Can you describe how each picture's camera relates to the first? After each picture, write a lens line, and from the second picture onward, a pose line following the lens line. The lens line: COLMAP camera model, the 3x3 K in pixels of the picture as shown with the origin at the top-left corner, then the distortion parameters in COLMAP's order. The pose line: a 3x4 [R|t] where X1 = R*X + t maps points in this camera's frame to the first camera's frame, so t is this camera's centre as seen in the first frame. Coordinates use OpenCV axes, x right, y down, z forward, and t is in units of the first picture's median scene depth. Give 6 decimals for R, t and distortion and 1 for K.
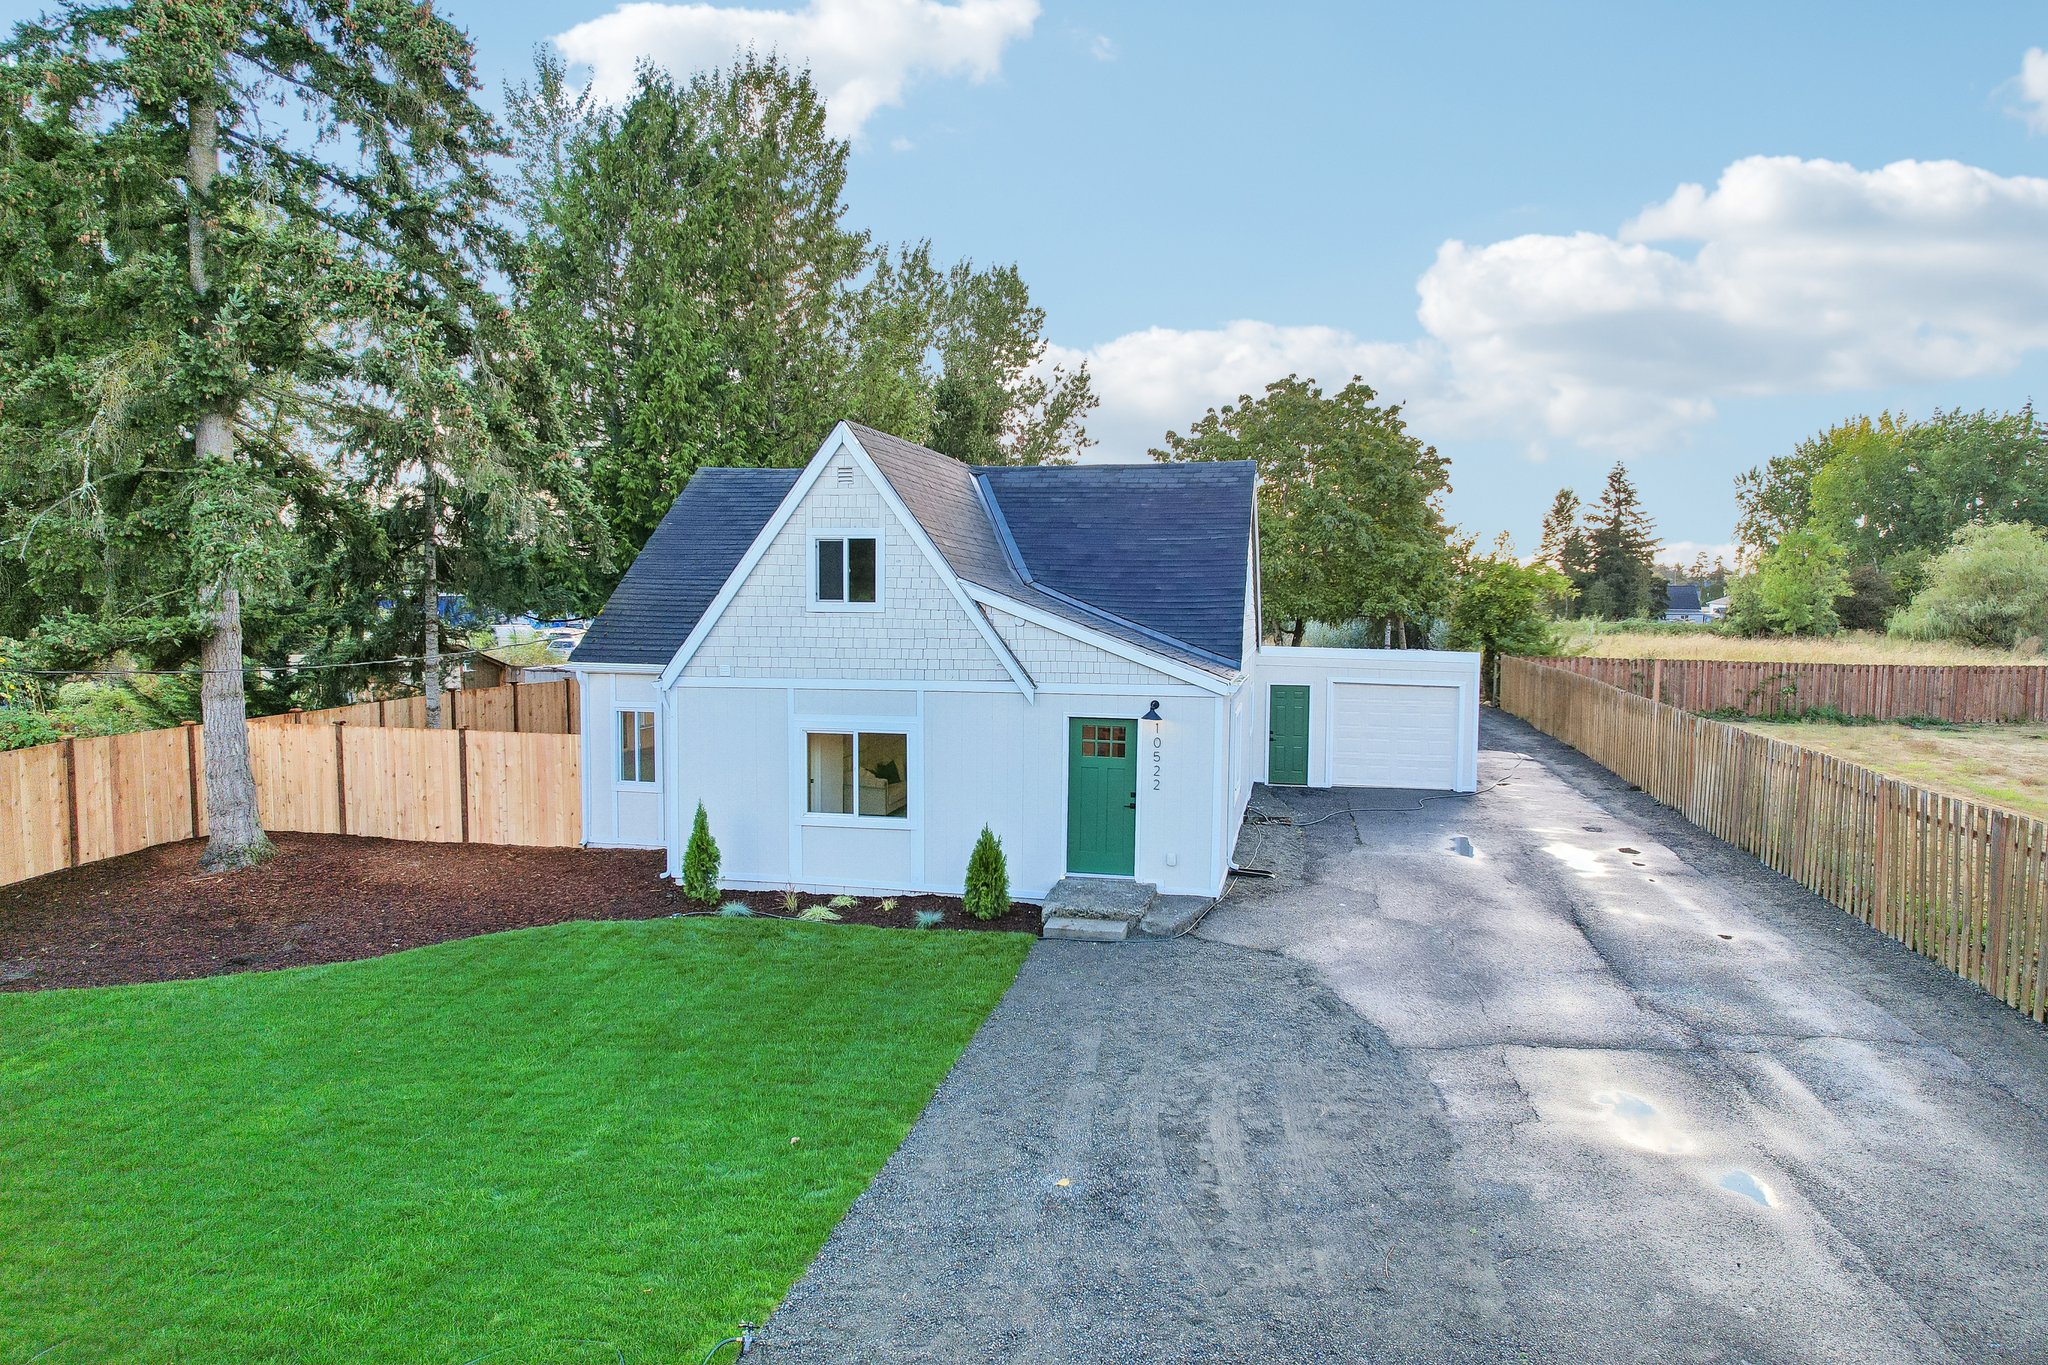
lens RADIAL K [[1317.7, 0, 1018.0], [0, 1317.7, 690.3], [0, 0, 1]] dist [-0.041772, 0.030923]
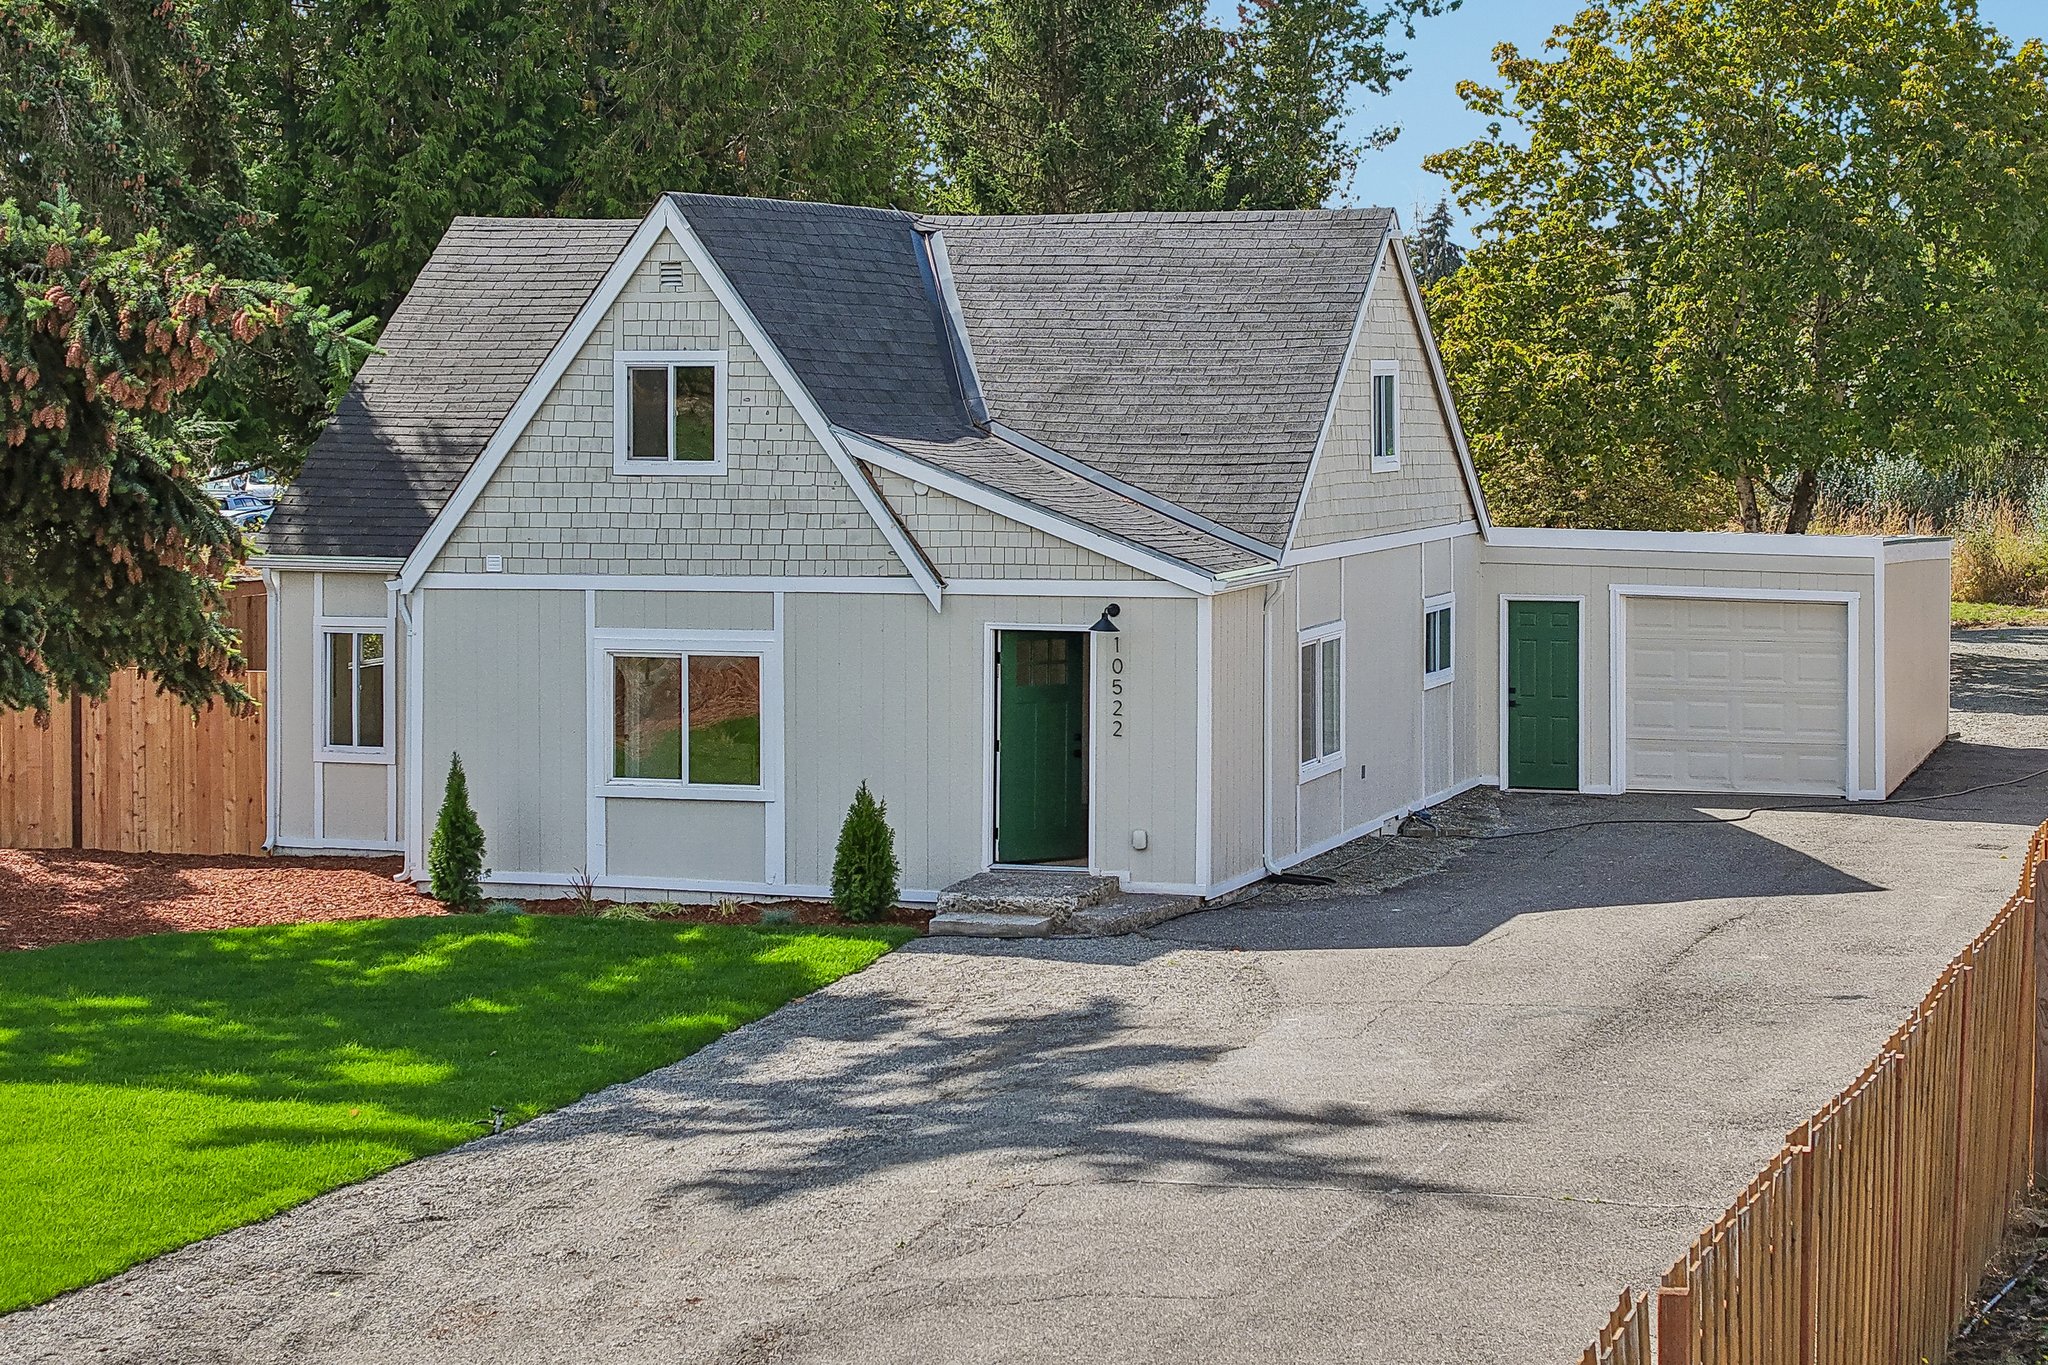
lens RADIAL K [[3850.1, 0, 1015.6], [0, 3850.1, 670.0], [0, 0, 1]] dist [0.048104, 0.000000]
pose [[0.995422, -0.000746, -0.095577, 0.231836], [0.000846, 0.999999, 0.001011, 0.037626], [0.095576, -0.001087, 0.995422, -0.935026]]
